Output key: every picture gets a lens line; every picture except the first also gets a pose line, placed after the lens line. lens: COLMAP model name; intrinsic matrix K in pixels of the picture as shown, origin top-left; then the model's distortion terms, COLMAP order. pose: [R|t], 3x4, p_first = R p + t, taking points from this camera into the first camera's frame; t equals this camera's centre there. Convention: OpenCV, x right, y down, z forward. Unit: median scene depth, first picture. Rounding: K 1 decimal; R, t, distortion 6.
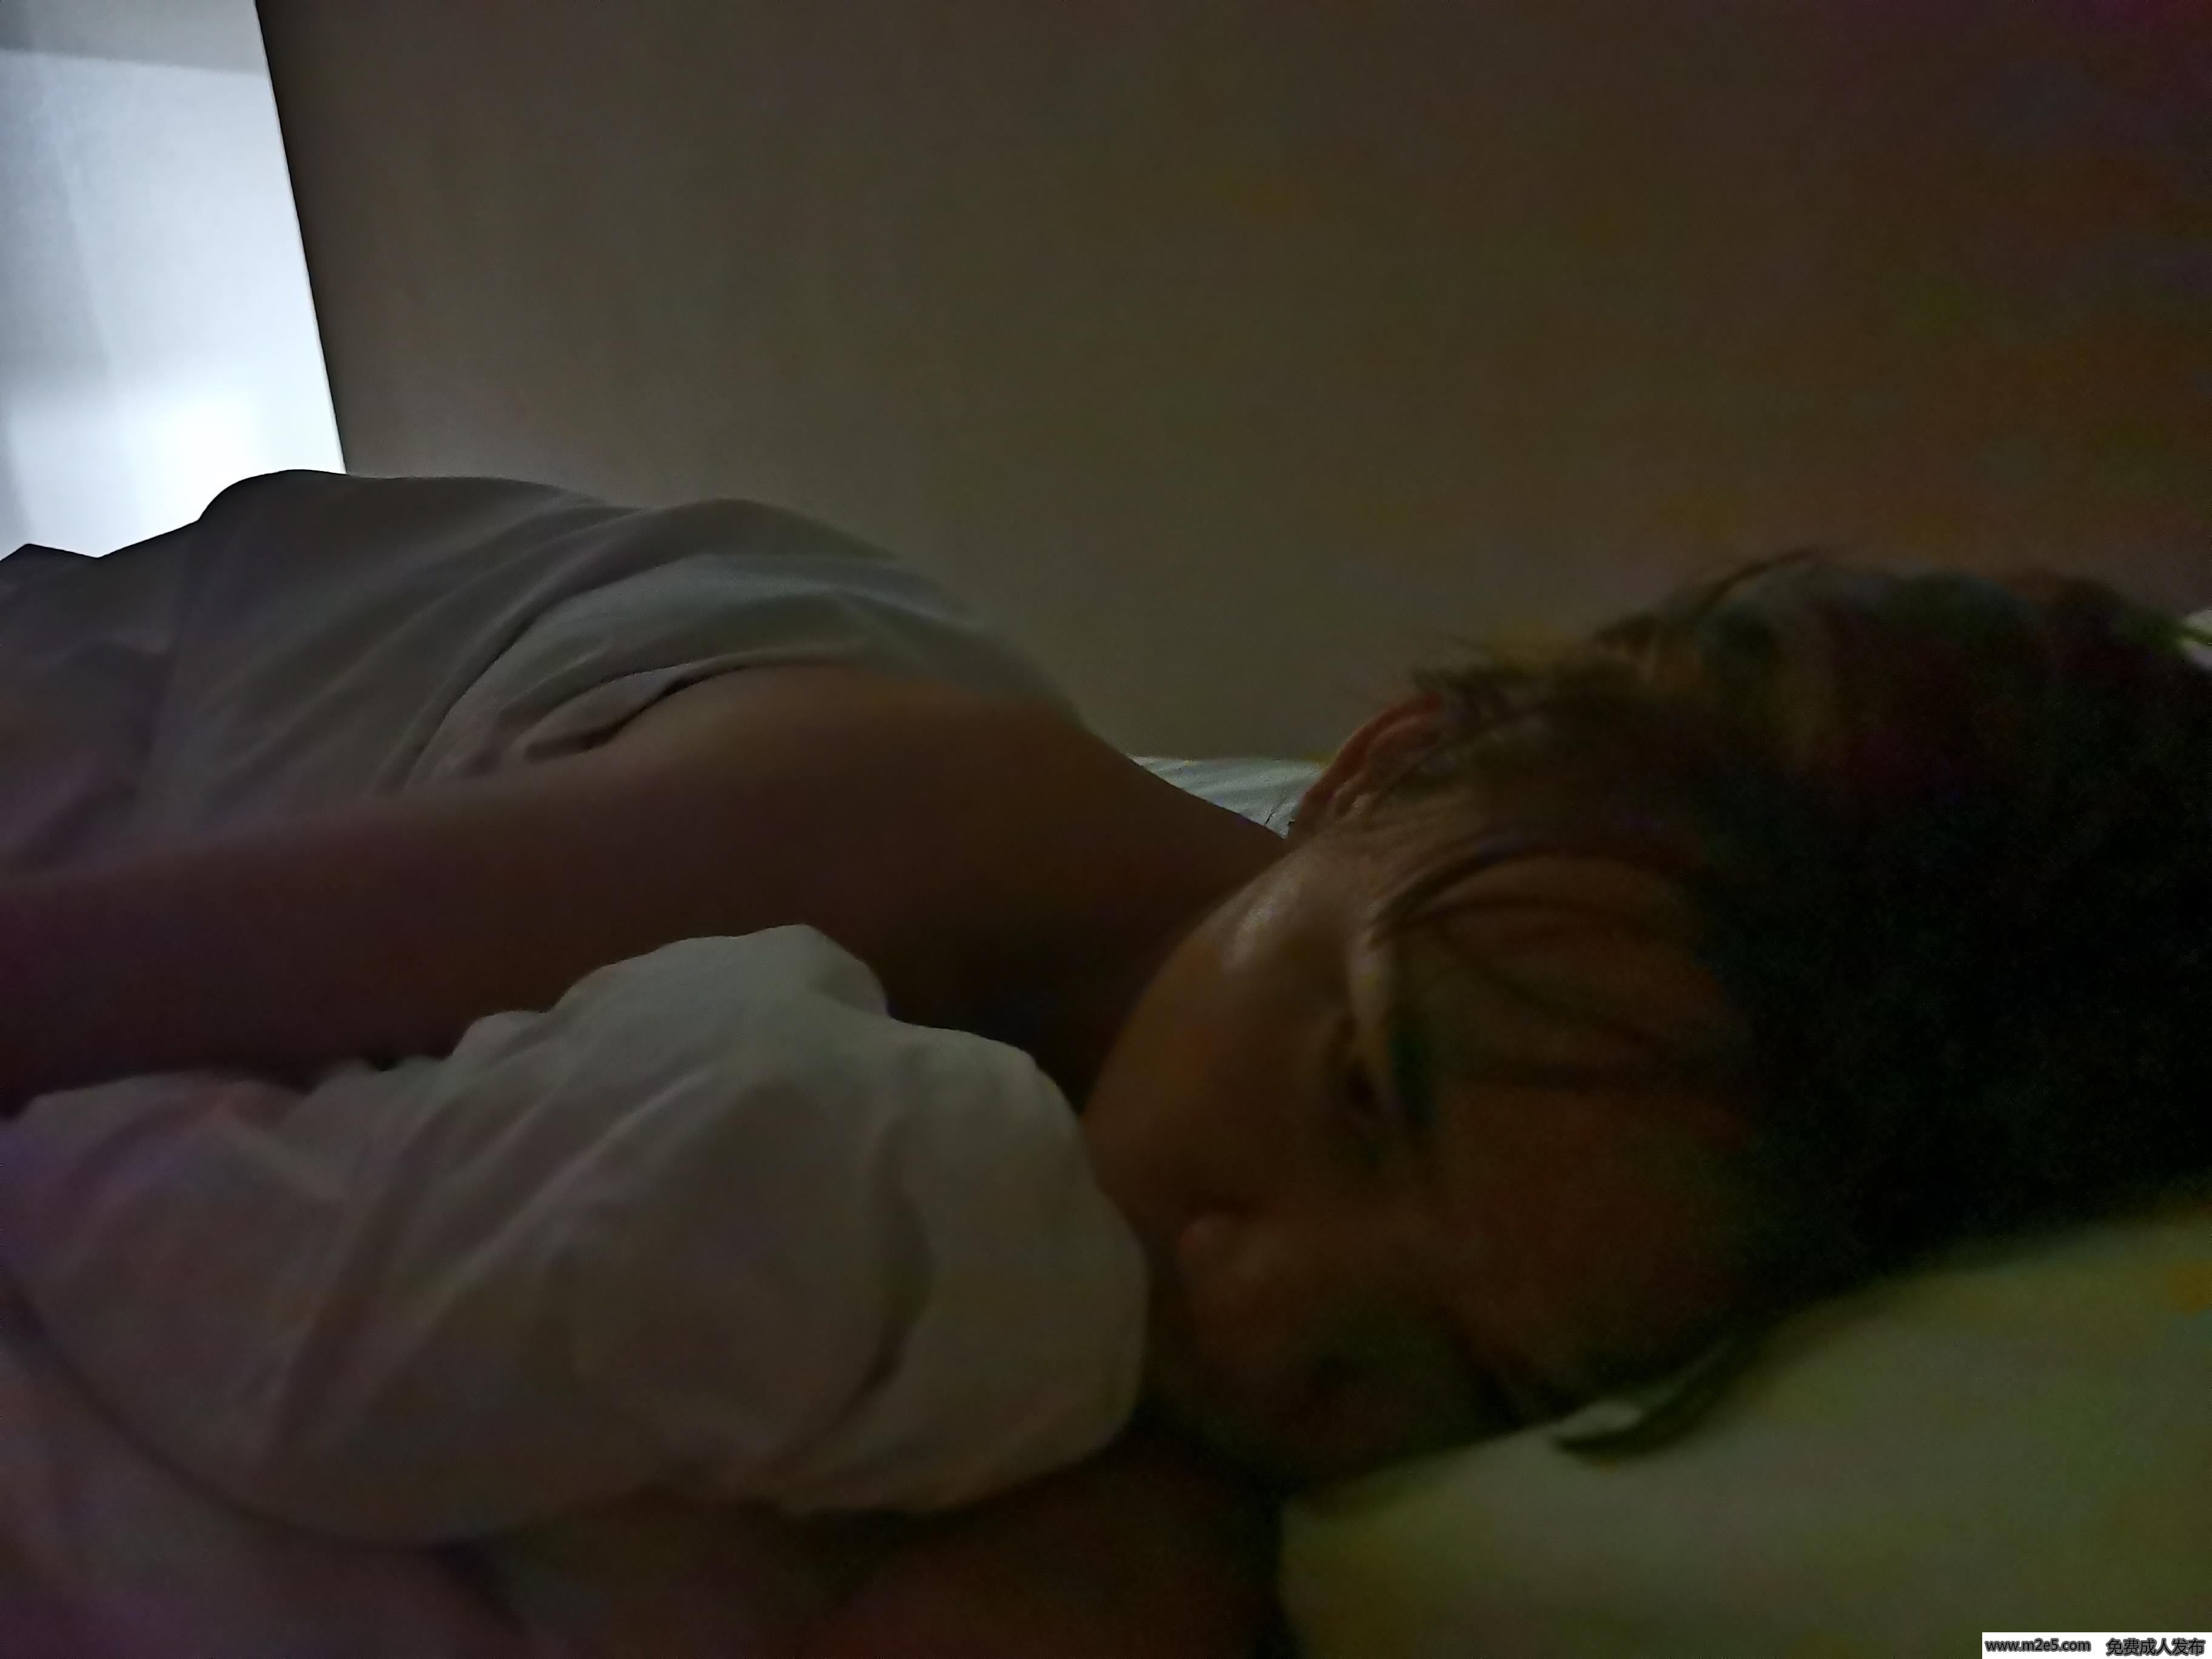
lens RADIAL K [[1728.1, 0, 1106.0], [0, 1728.1, 829.5], [0, 0, 1]] dist [0.002469, 0.002914]
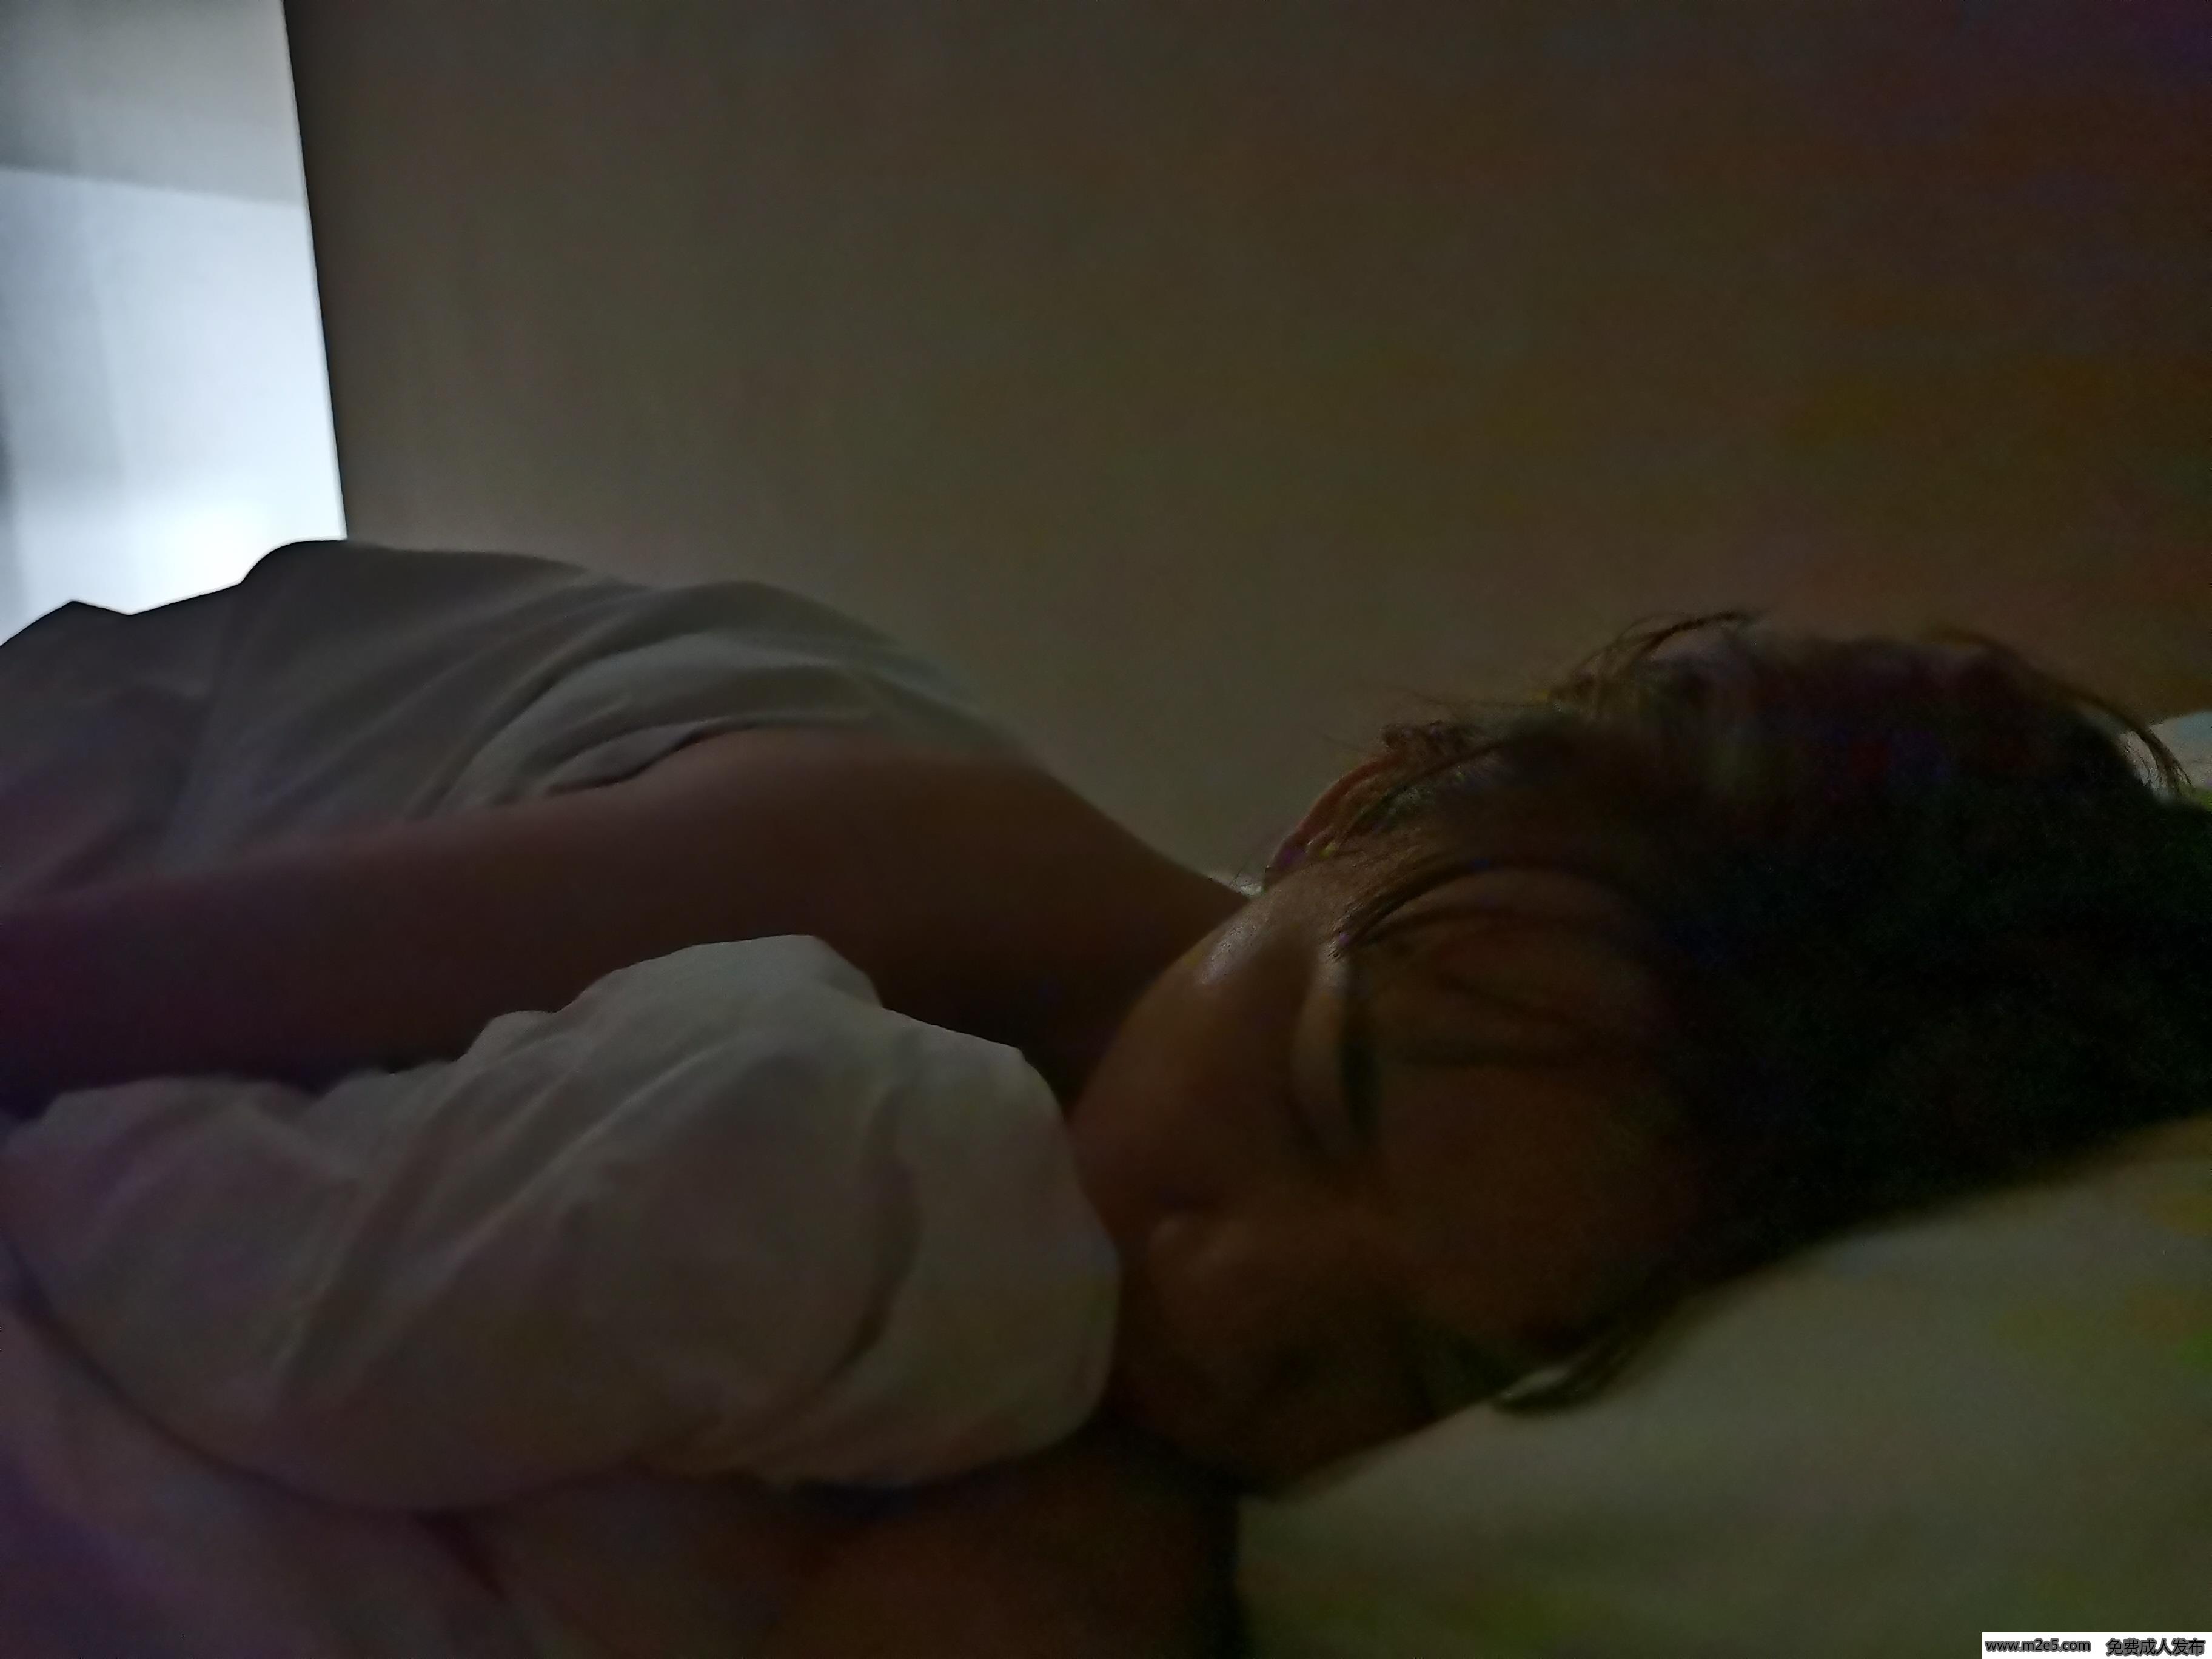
lens RADIAL K [[1747.8, 0, 1106.0], [0, 1747.8, 829.5], [0, 0, 1]] dist [0.002008, -0.000306]
pose [[0.999265, 0.037452, 0.008185, -0.002426], [-0.036561, 0.995235, -0.090390, 0.081378], [-0.011531, 0.090024, 0.995873, -0.087236]]
